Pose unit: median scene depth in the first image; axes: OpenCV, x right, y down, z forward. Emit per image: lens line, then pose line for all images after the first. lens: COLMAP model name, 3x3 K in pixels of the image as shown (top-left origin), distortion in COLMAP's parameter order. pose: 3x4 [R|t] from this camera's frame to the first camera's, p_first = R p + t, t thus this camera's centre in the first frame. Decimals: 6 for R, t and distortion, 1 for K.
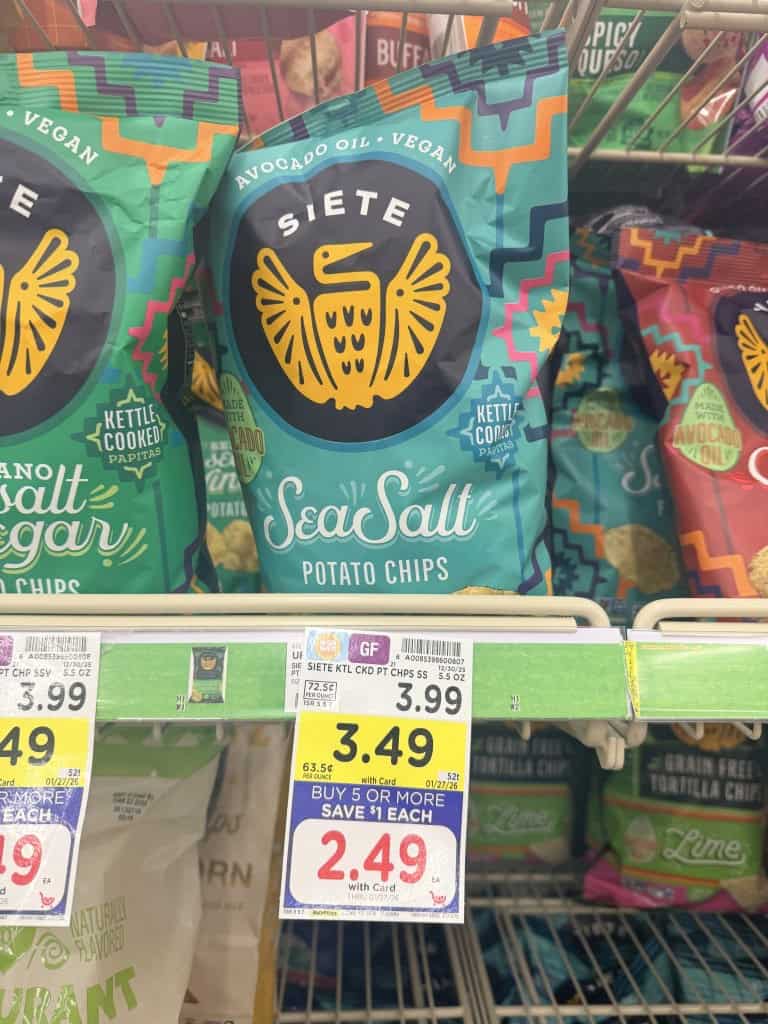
lens RADIAL K [[713.8, 0, 384.0], [0, 713.8, 512.0], [0, 0, 1]] dist [0.050088, -0.089517]
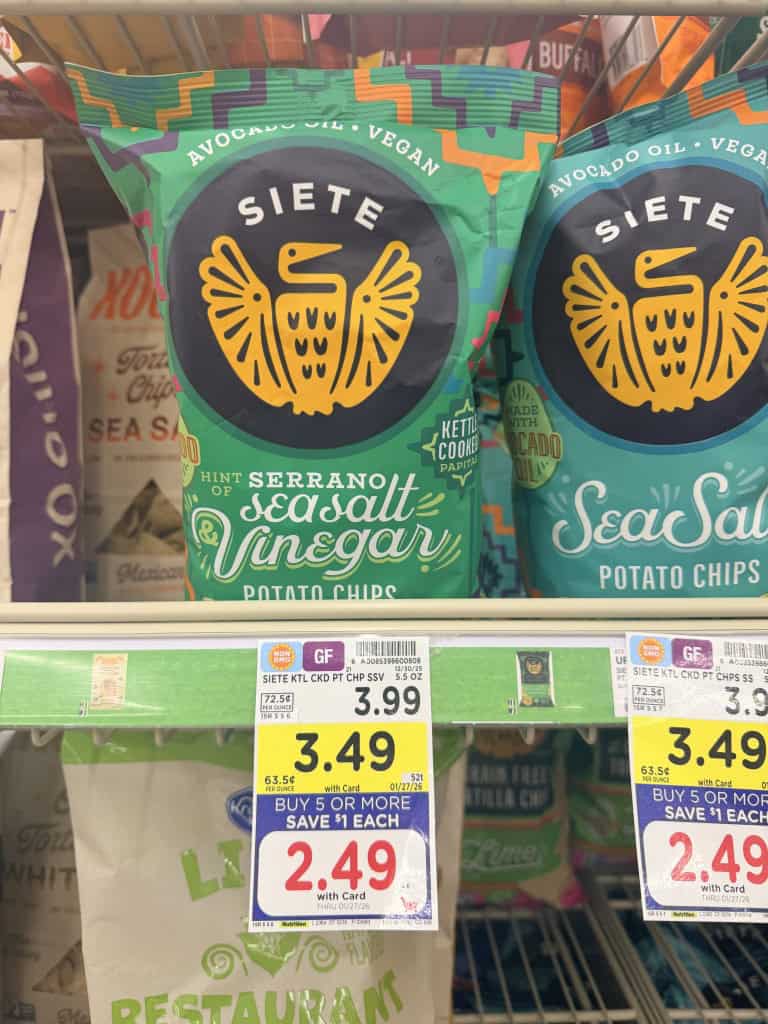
lens RADIAL K [[722.4, 0, 383.6], [0, 722.4, 517.1], [0, 0, 1]] dist [0.039469, -0.093949]
pose [[0.999234, -0.014519, -0.036327, -0.416630], [0.014609, 0.999891, 0.002215, -0.006024], [0.036291, -0.002745, 0.999338, -0.026729]]
